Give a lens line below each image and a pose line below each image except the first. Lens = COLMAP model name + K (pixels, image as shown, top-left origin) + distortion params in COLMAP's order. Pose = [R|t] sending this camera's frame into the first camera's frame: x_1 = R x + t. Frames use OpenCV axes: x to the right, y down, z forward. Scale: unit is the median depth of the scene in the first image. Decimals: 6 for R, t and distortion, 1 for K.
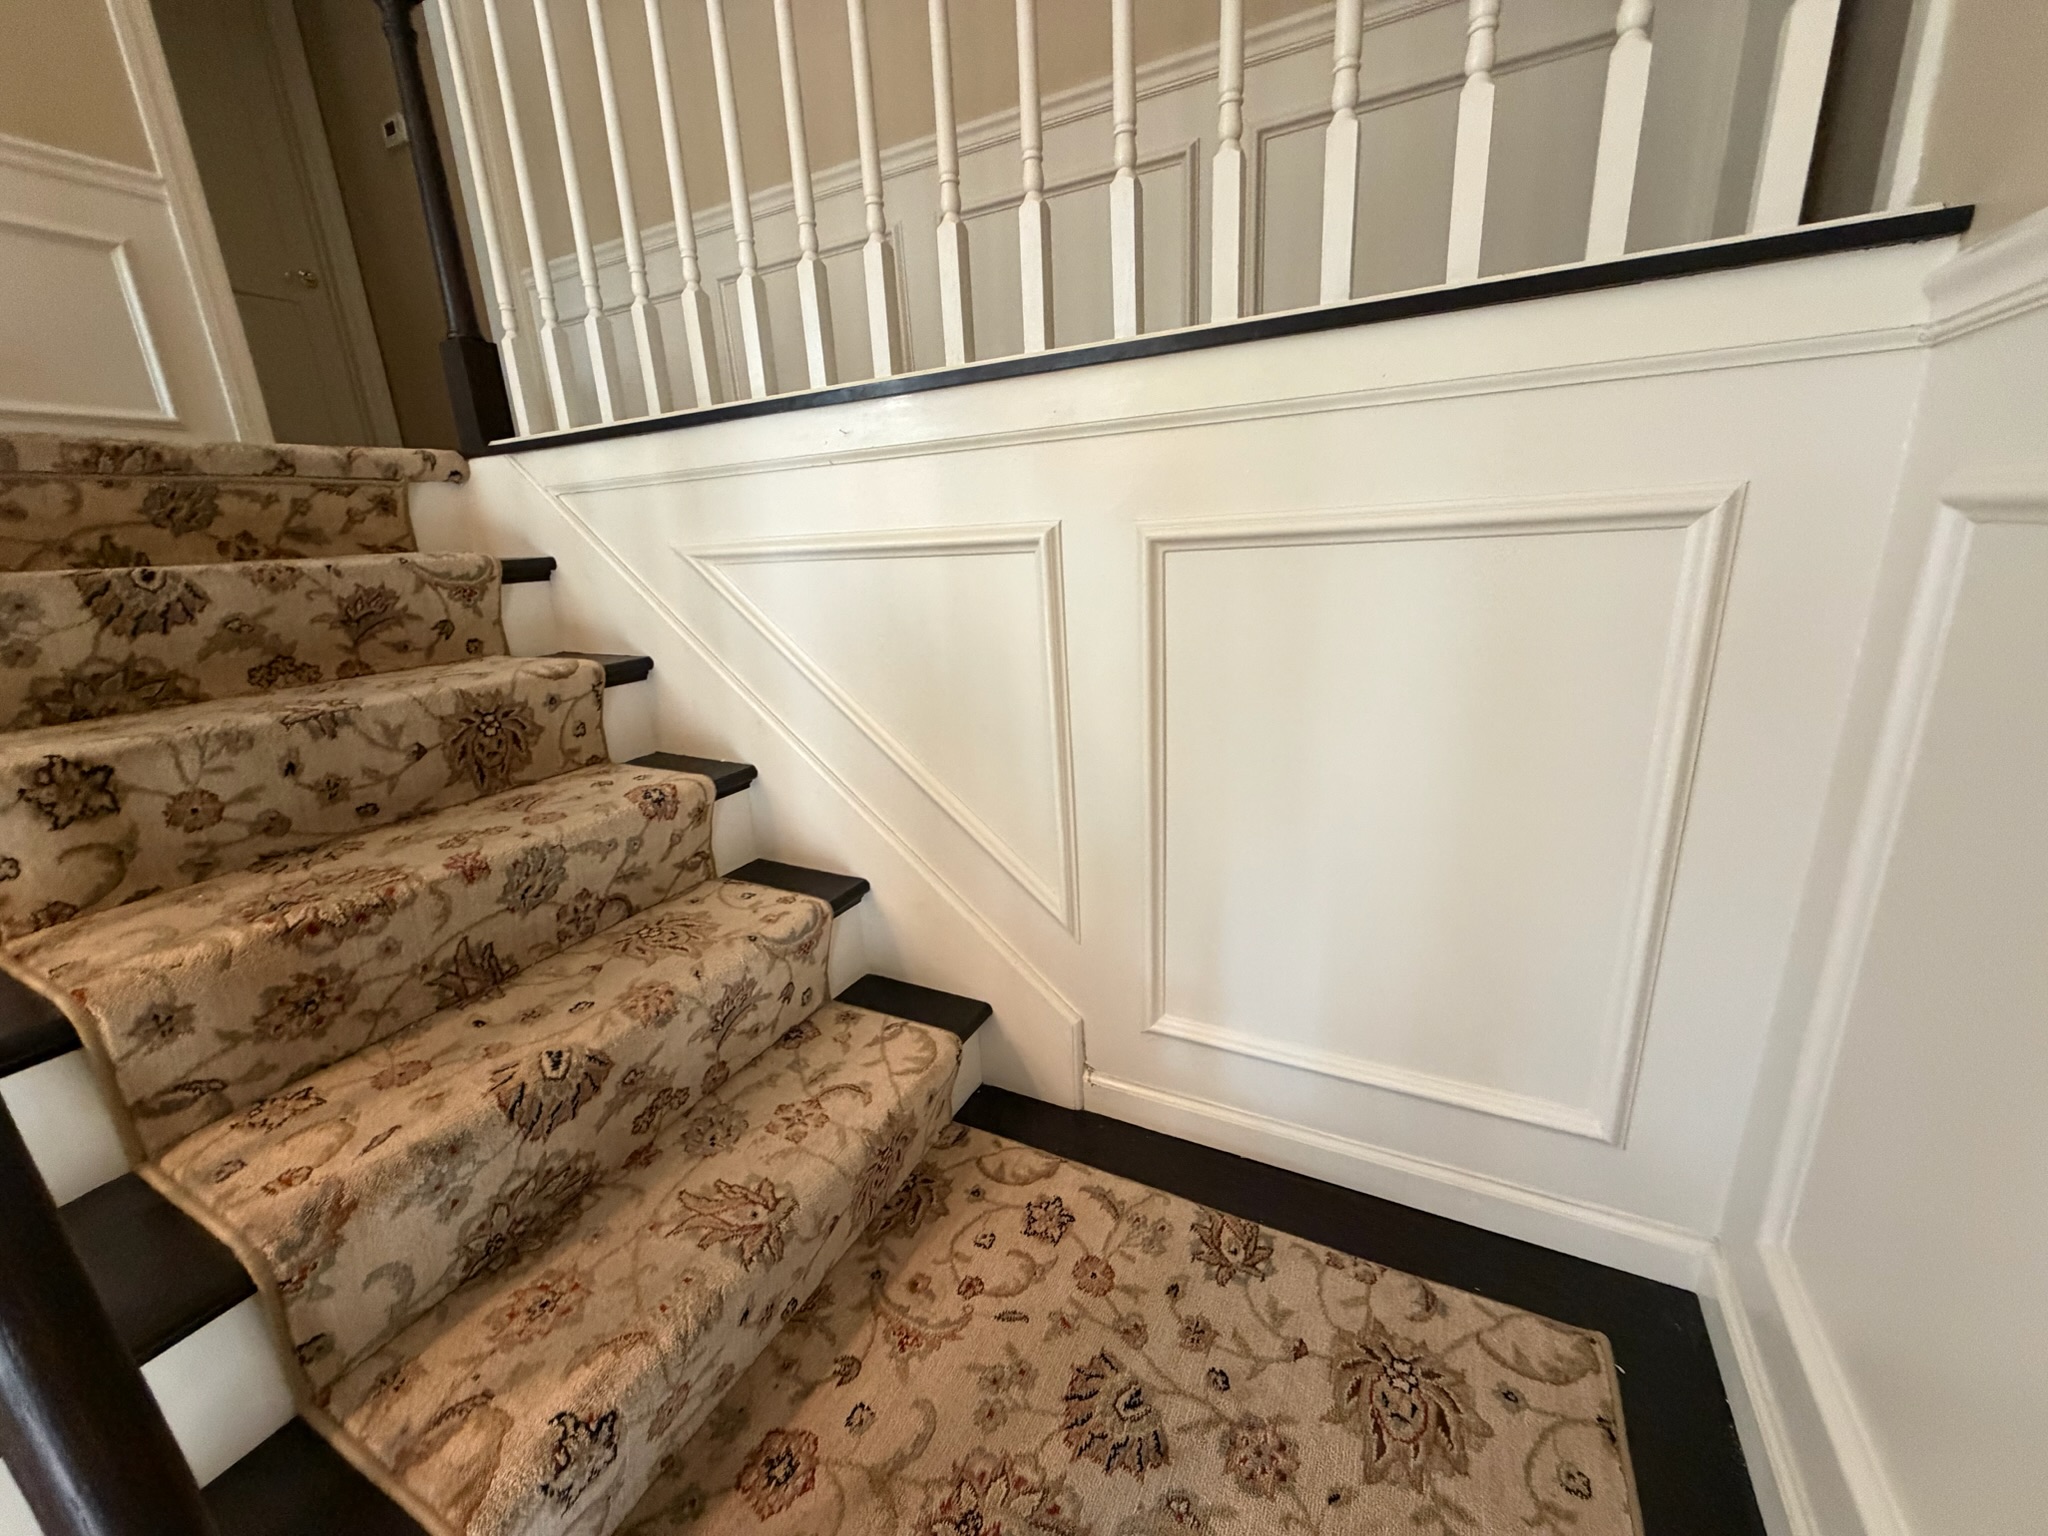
lens RADIAL K [[818.1, 0, 1024.0], [0, 818.1, 768.0], [0, 0, 1]] dist [0.003924, -0.000106]
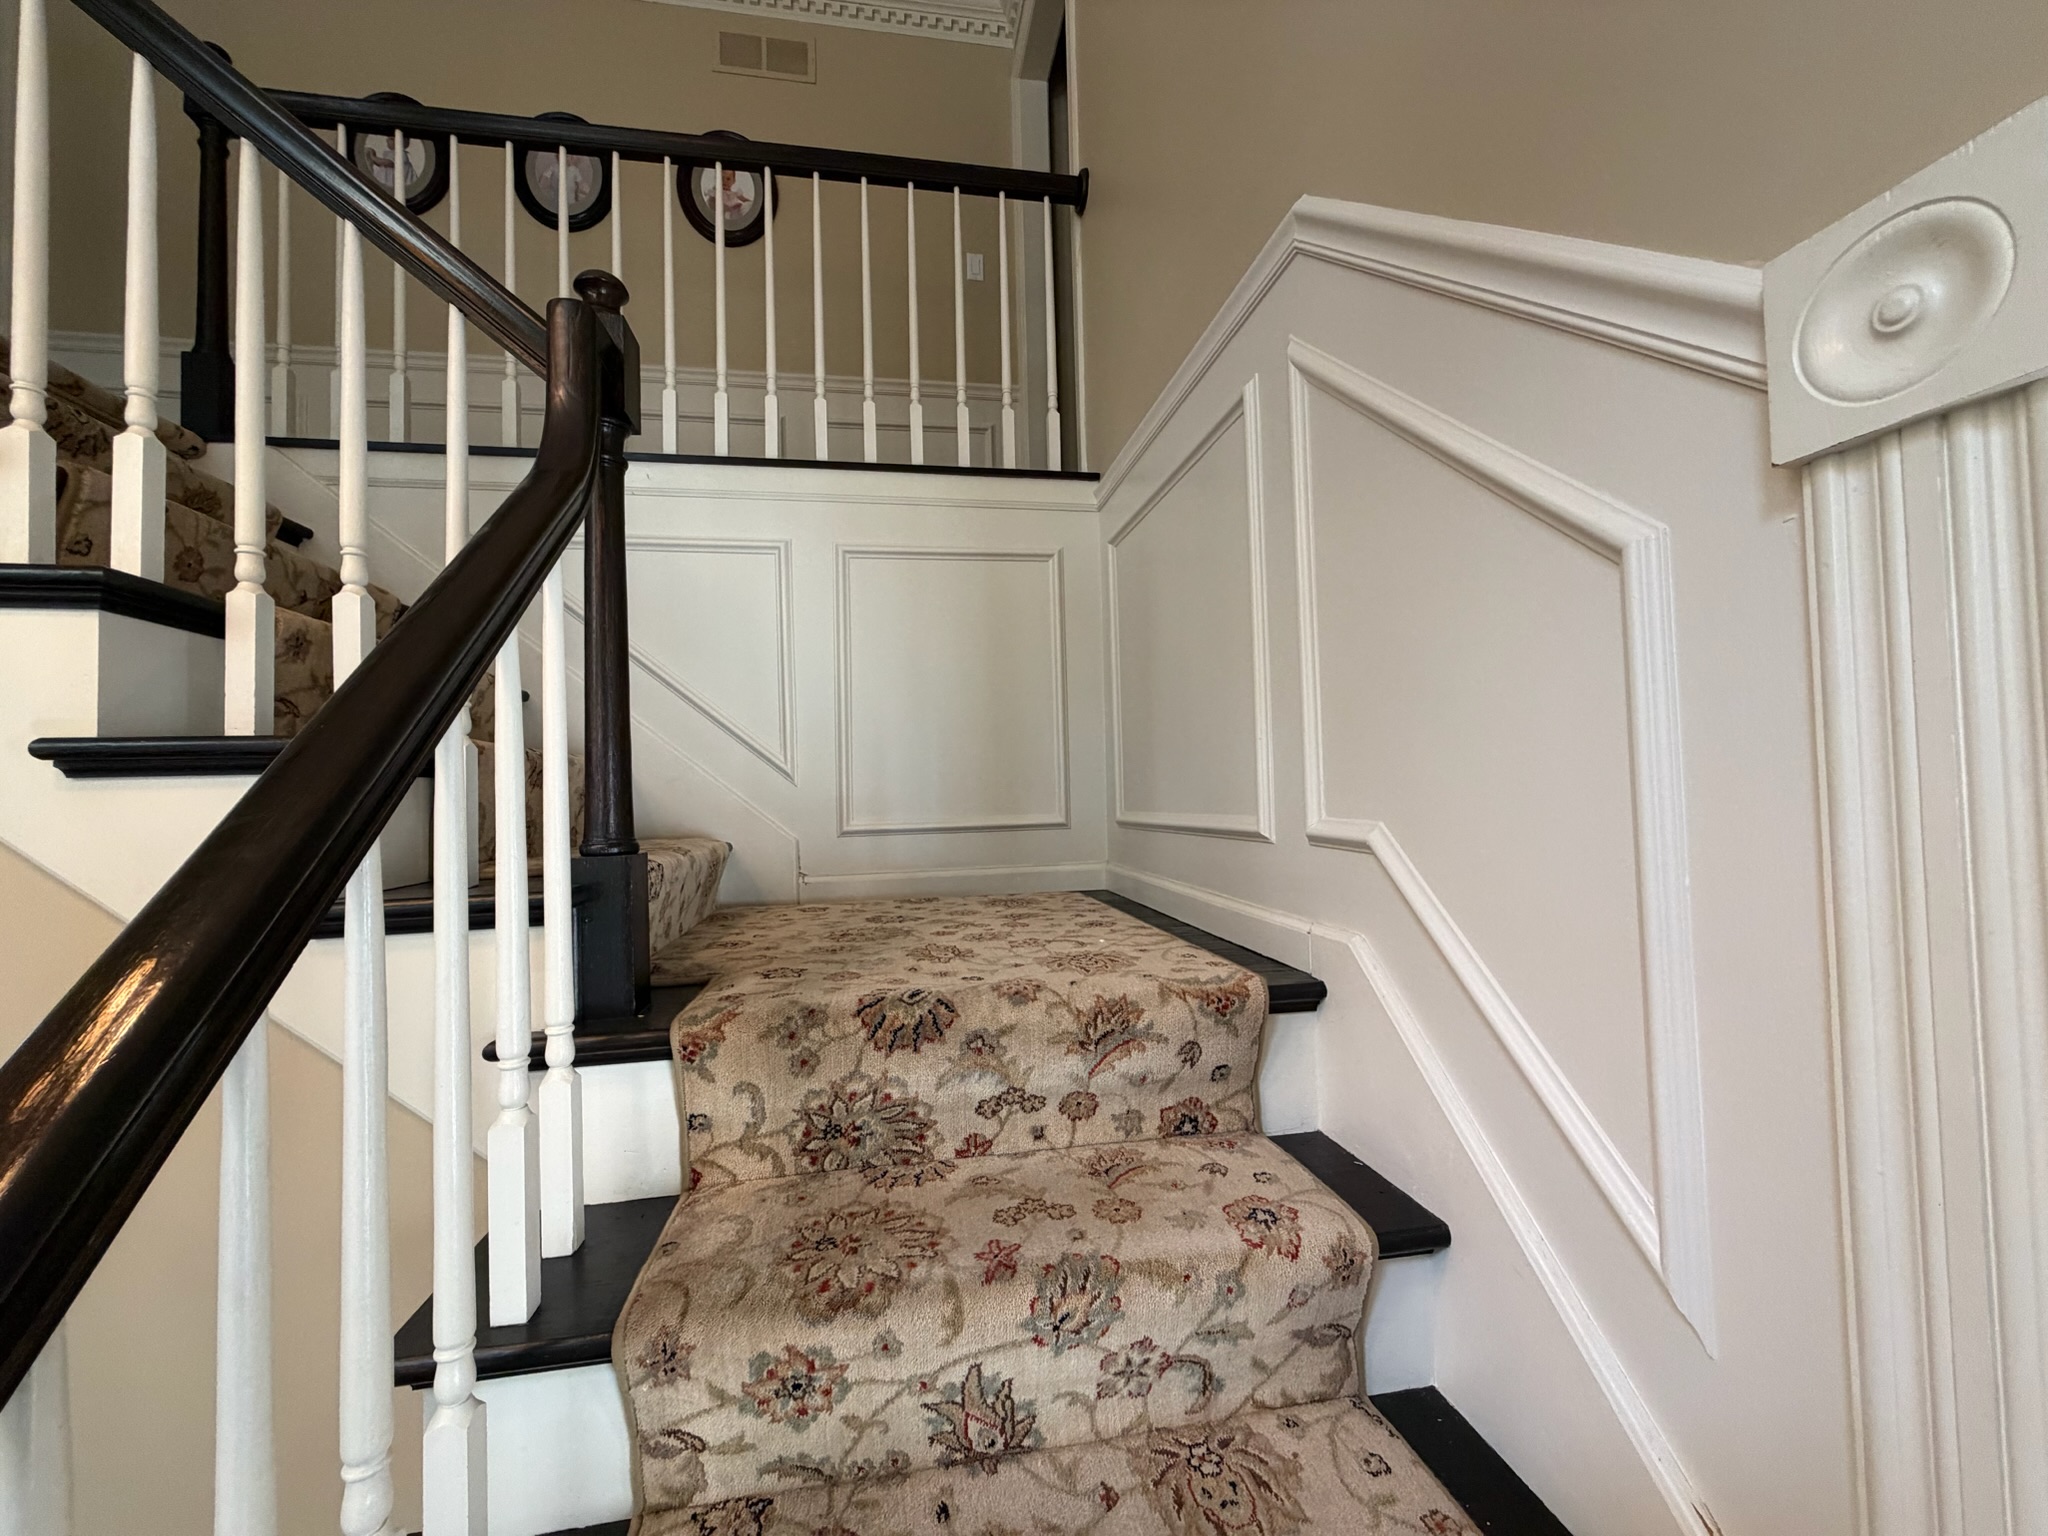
lens RADIAL K [[818.1, 0, 1024.0], [0, 818.1, 768.0], [0, 0, 1]] dist [0.003924, -0.000106]
pose [[0.792076, 0.050254, 0.608350, -0.610289], [0.155806, 0.946950, -0.281086, 0.760831], [-0.590203, 0.317426, 0.742227, -0.527333]]
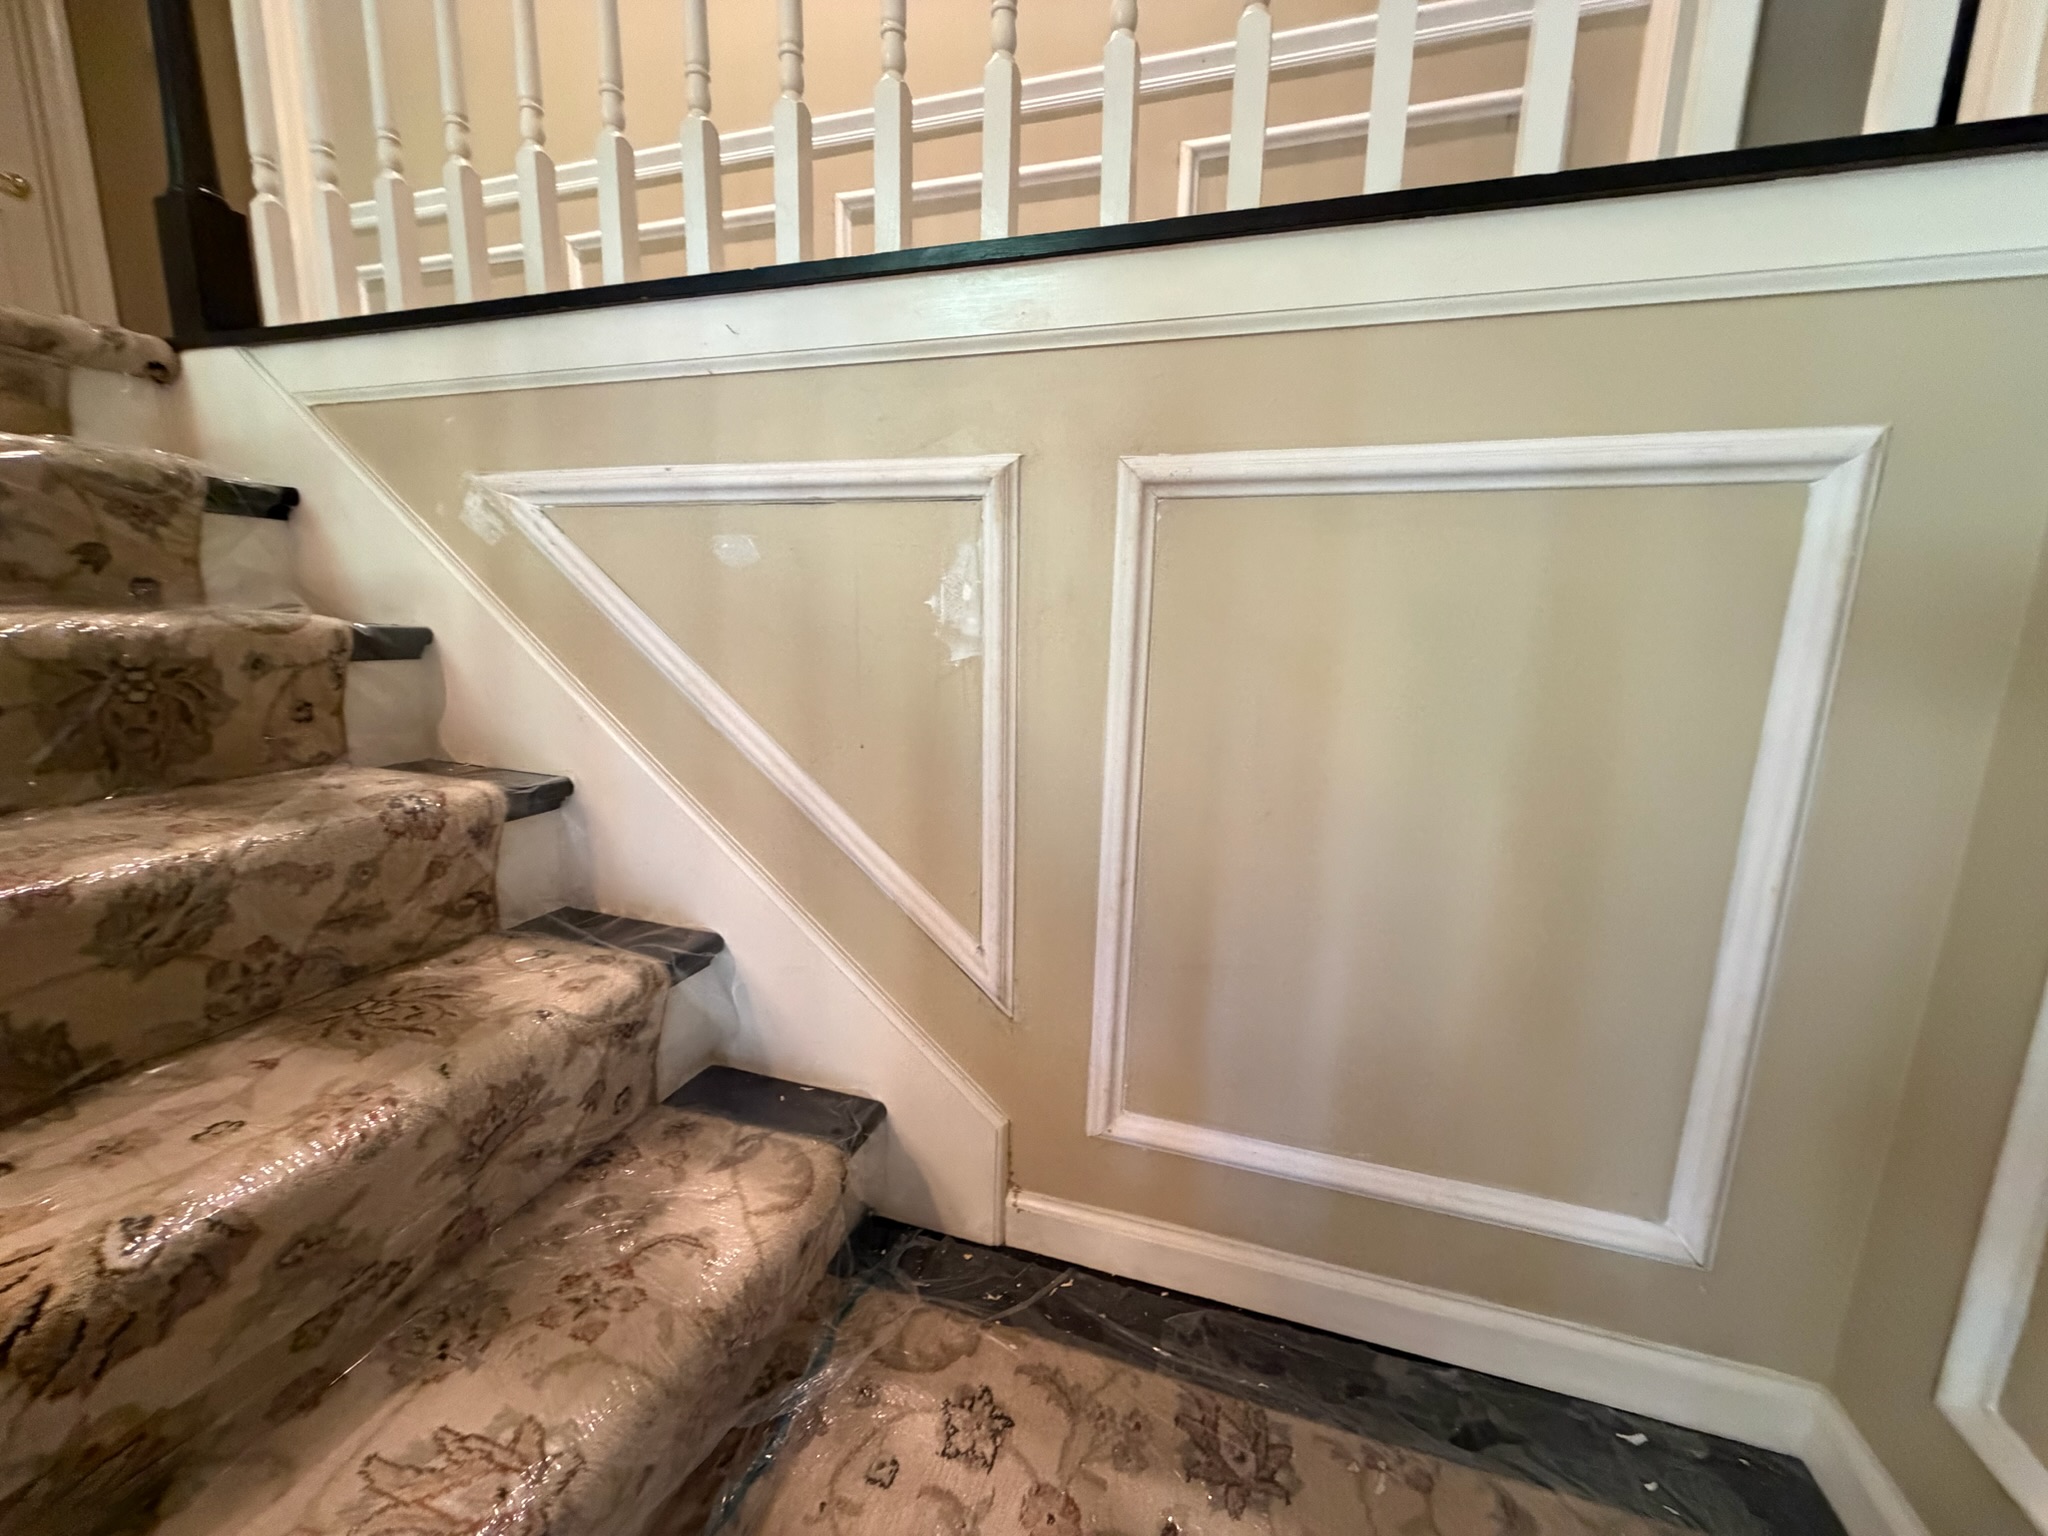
lens RADIAL K [[818.1, 0, 1024.0], [0, 818.1, 768.0], [0, 0, 1]] dist [0.003924, -0.000106]
pose [[0.983102, 0.043818, 0.177735, -0.070936], [-0.026054, 0.994537, -0.101076, 0.063823], [-0.181193, 0.094738, 0.978874, 0.245419]]
